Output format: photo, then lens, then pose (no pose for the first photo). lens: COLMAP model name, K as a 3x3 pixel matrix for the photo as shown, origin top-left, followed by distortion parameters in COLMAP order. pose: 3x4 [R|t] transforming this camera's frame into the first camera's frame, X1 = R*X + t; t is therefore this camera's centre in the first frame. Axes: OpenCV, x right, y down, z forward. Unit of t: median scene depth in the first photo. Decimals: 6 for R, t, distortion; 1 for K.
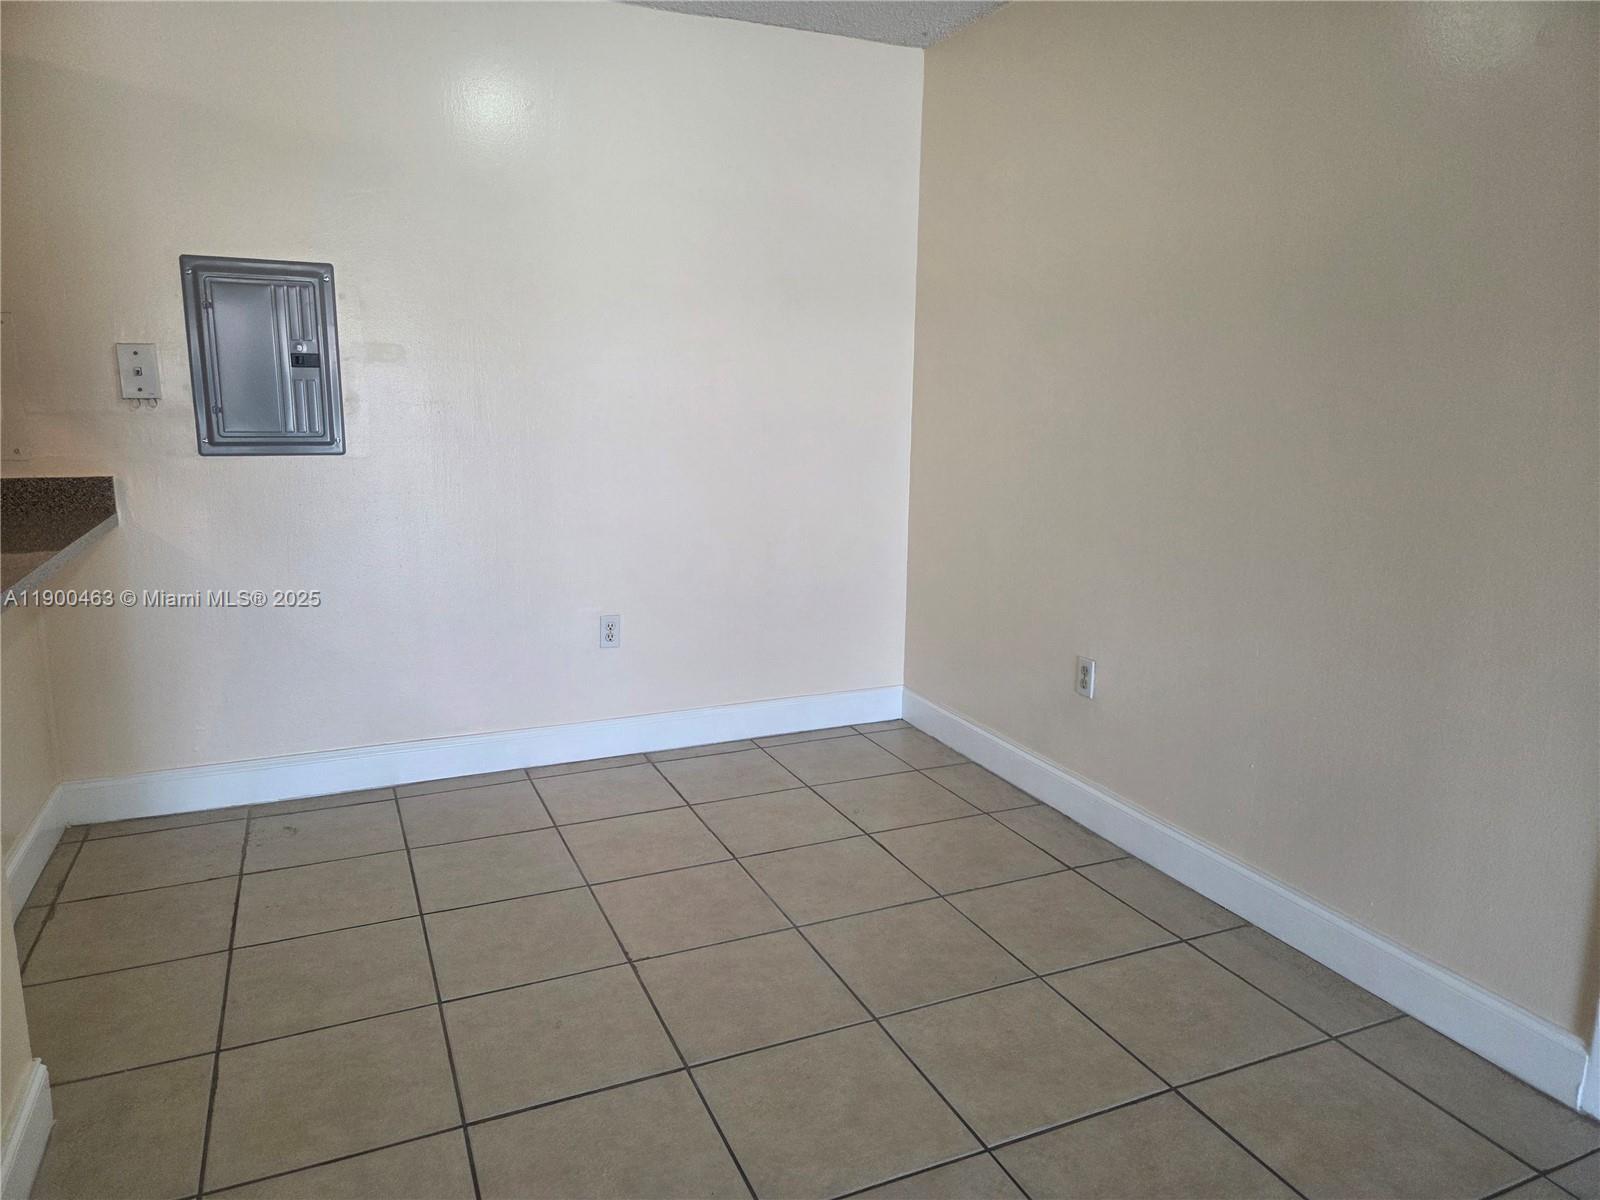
lens RADIAL K [[1085.9, 0, 800.0], [0, 1085.9, 600.0], [0, 0, 1]] dist [0.036576, -0.001760]
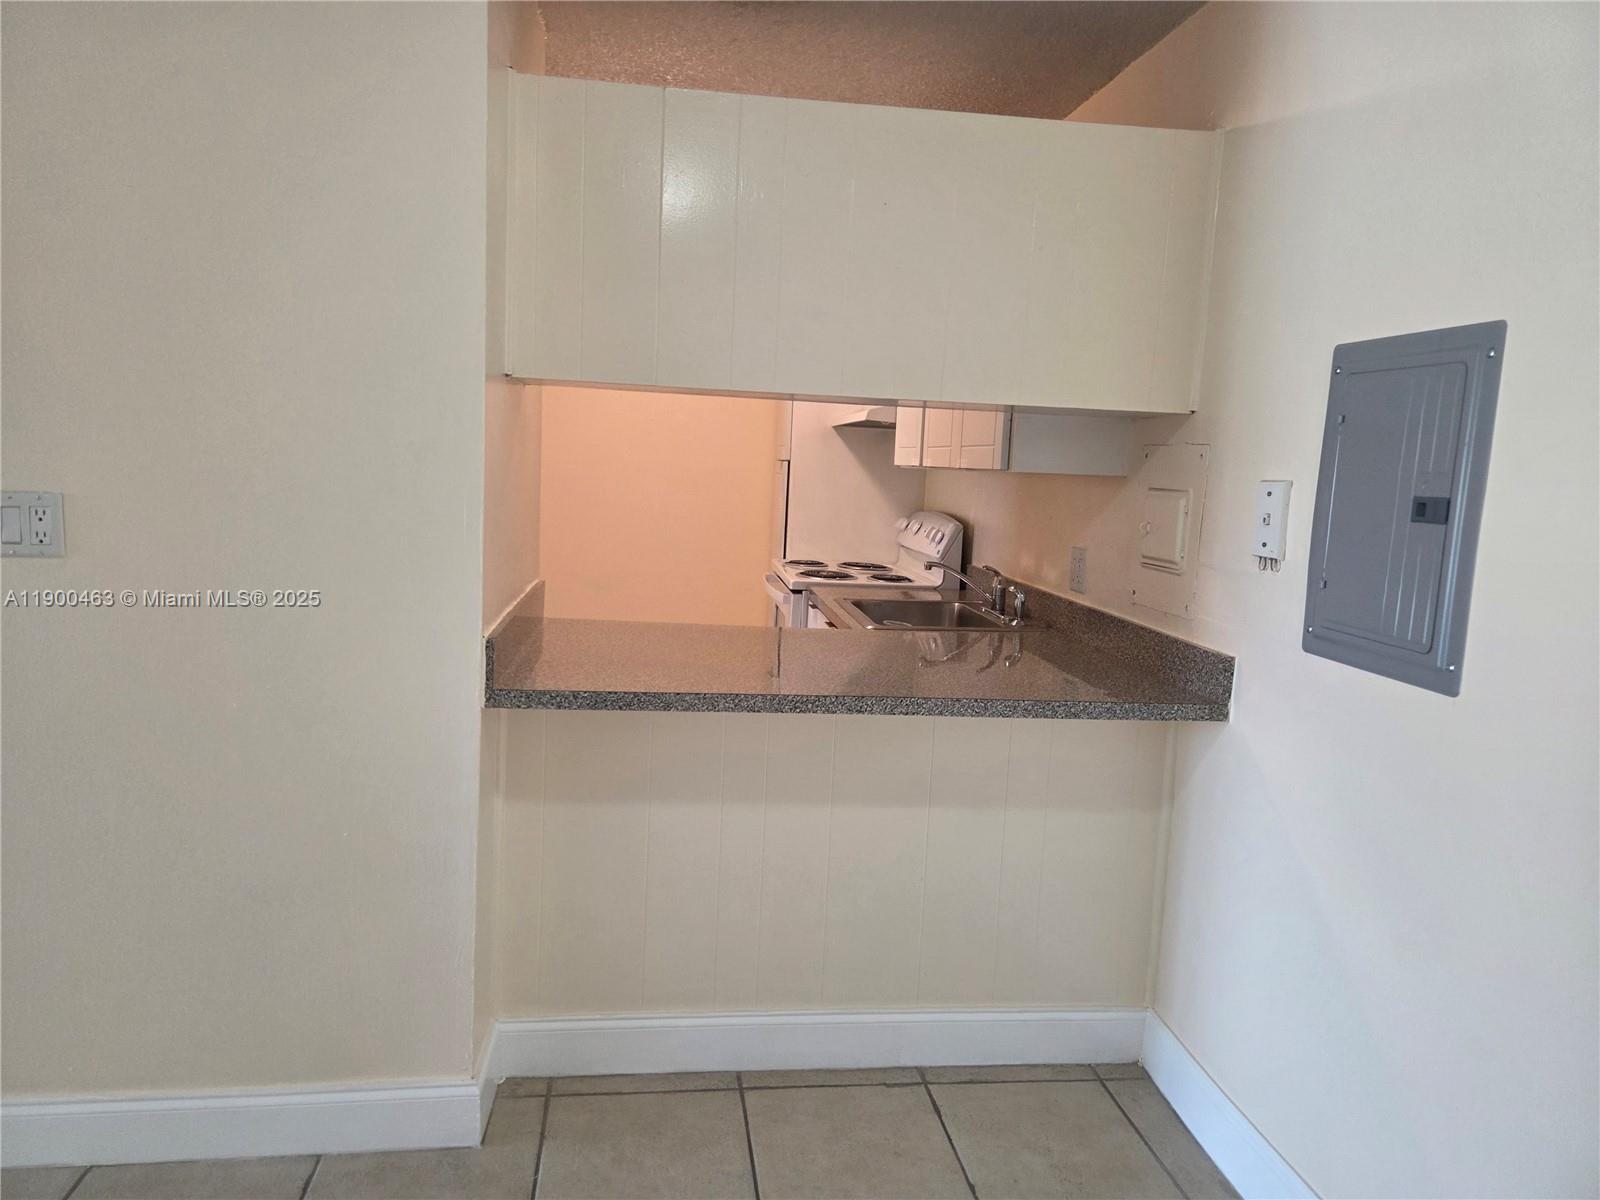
lens RADIAL K [[1085.9, 0, 800.0], [0, 1085.9, 600.0], [0, 0, 1]] dist [0.036576, -0.001760]
pose [[-0.292995, 0.098524, -0.951024, 0.151758], [-0.246159, 0.953373, 0.174604, -0.199181], [0.923883, 0.285261, -0.255081, 0.882907]]
